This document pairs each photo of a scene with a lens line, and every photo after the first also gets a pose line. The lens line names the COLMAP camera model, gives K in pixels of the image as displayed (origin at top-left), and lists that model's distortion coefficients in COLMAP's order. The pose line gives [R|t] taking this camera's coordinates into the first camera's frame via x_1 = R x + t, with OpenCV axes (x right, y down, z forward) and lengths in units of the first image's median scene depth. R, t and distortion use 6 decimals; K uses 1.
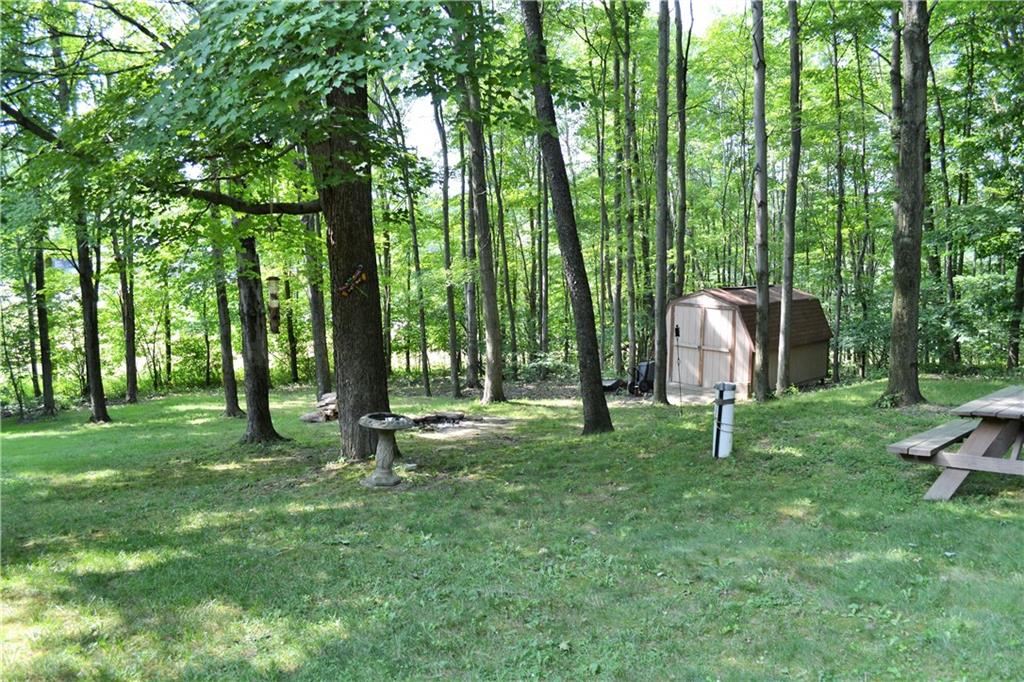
lens RADIAL K [[815.9, 0, 510.4], [0, 815.9, 336.6], [0, 0, 1]] dist [-0.084771, 0.016101]
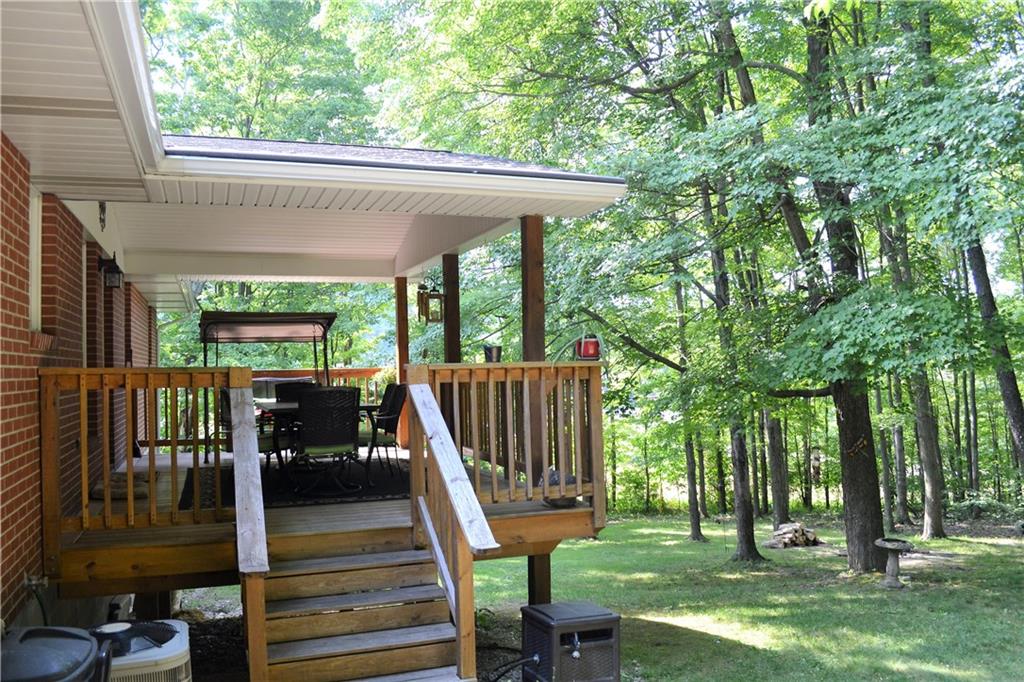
lens RADIAL K [[815.9, 0, 512.1], [0, 815.9, 345.1], [0, 0, 1]] dist [-0.084771, 0.016101]
pose [[0.892548, -0.044438, -0.448757, -0.036280], [-0.022173, 0.989605, -0.142096, -0.011172], [0.450407, 0.136778, 0.882284, -0.221157]]
